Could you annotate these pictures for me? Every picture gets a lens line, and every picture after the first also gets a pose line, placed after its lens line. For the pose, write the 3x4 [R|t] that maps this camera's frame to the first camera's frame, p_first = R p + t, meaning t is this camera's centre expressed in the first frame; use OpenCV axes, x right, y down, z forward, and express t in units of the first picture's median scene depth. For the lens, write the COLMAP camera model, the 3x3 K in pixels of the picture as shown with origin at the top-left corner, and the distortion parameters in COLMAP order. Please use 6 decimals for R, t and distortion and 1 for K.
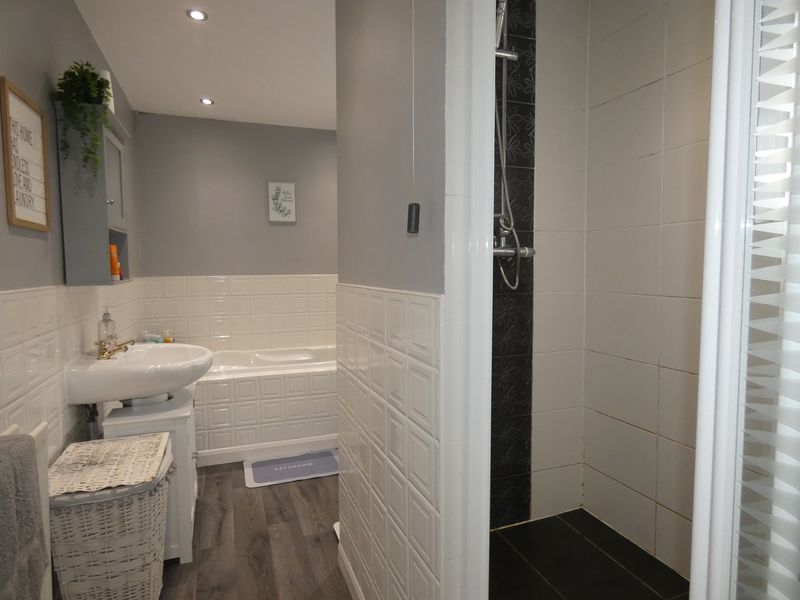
lens RADIAL K [[475.1, 0, 400.0], [0, 475.1, 300.0], [0, 0, 1]] dist [-0.002516, -0.000850]
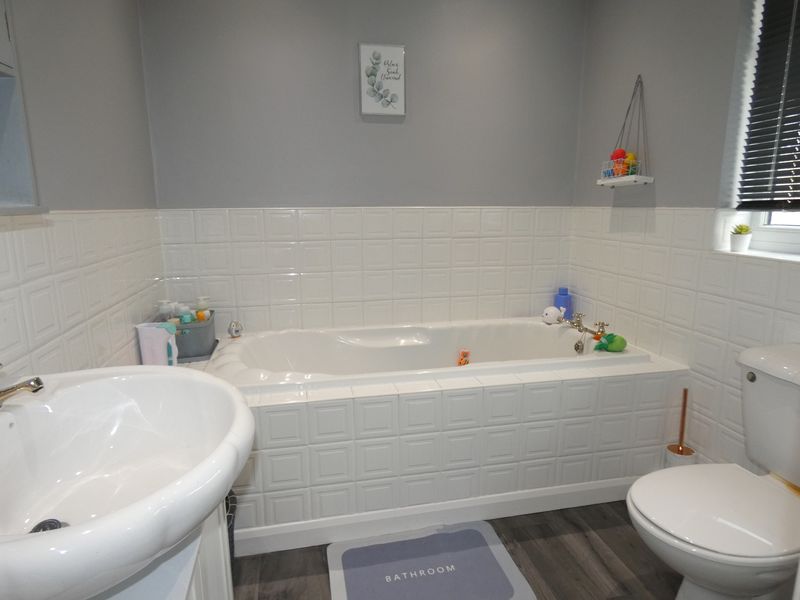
lens RADIAL K [[469.9, 0, 400.0], [0, 469.9, 300.0], [0, 0, 1]] dist [0.073409, 0.000233]
pose [[0.992906, 0.046699, -0.109346, -0.148536], [-0.031017, 0.989529, 0.140964, -0.018696], [0.114784, -0.136572, 0.983958, 0.376370]]
